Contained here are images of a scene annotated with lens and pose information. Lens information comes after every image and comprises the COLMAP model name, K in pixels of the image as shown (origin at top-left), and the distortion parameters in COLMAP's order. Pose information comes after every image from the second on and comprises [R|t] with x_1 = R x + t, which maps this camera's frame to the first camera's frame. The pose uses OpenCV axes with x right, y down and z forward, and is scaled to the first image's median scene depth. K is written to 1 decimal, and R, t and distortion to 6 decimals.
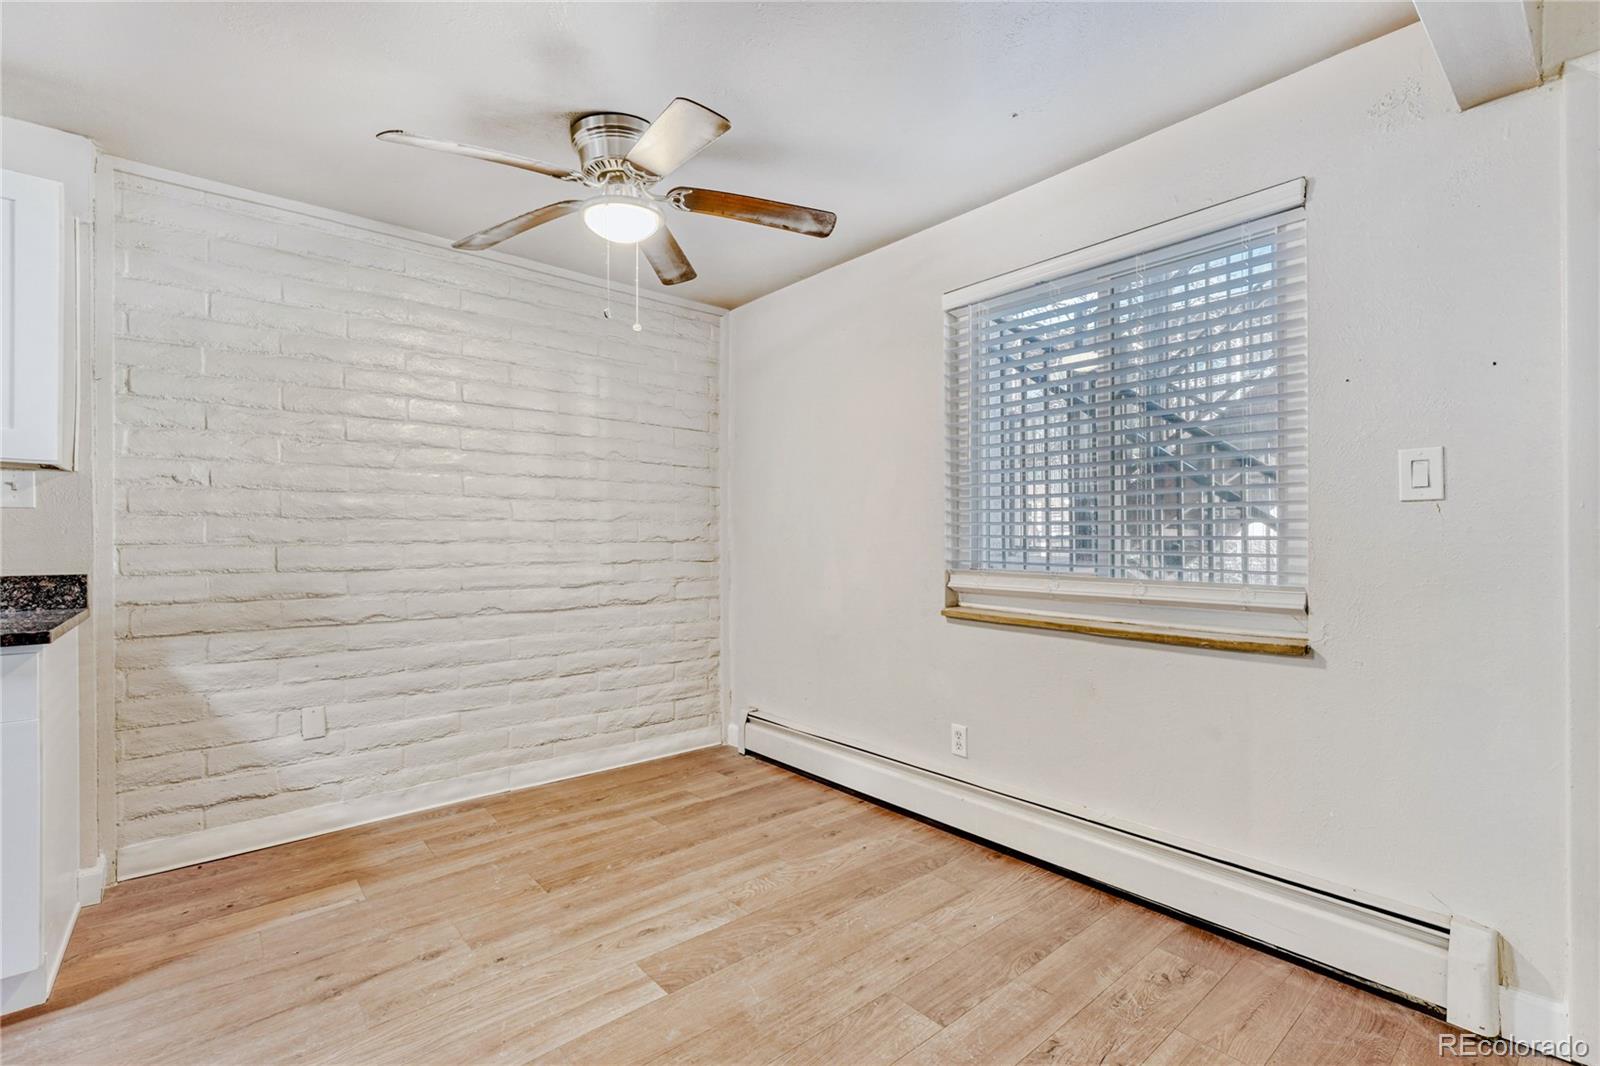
lens RADIAL K [[696.8, 0, 796.9], [0, 696.8, 532.4], [0, 0, 1]] dist [-0.003305, 0.000785]
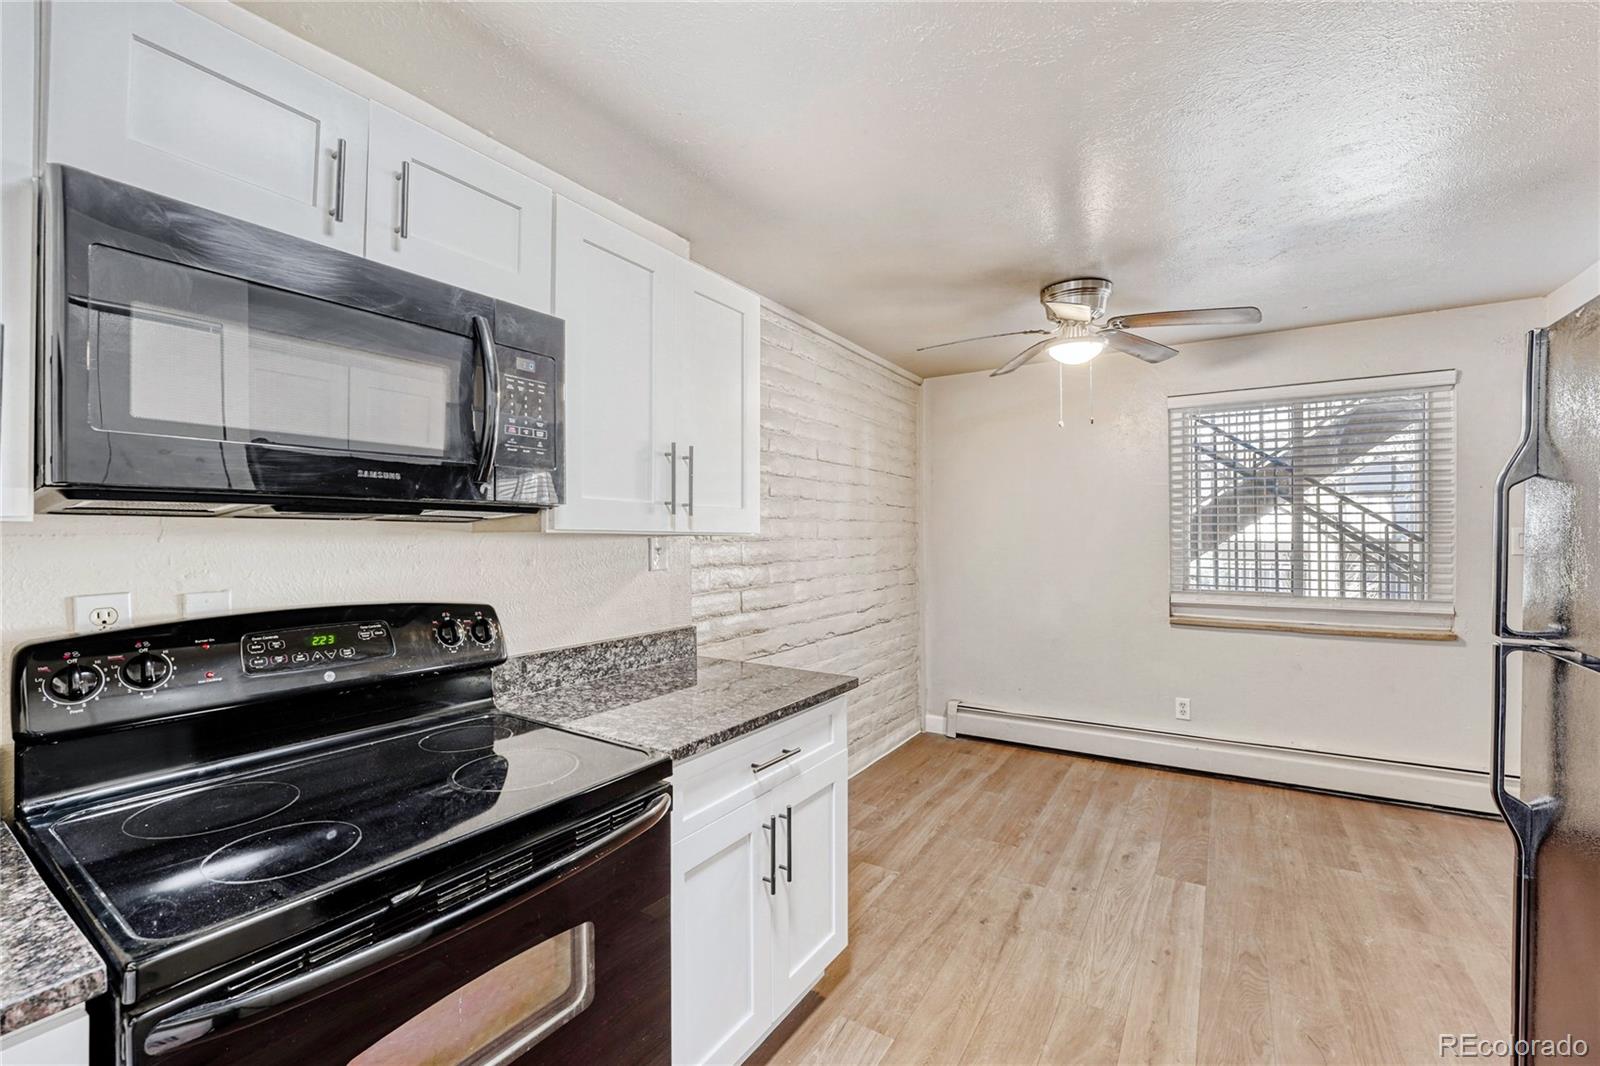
lens RADIAL K [[657.2, 0, 802.7], [0, 657.2, 535.5], [0, 0, 1]] dist [-0.009986, 0.000044]
pose [[0.955712, -0.005936, 0.294244, -0.991650], [0.004057, 0.999967, 0.006998, -0.079897], [-0.294276, -0.005494, 0.955705, -0.068789]]
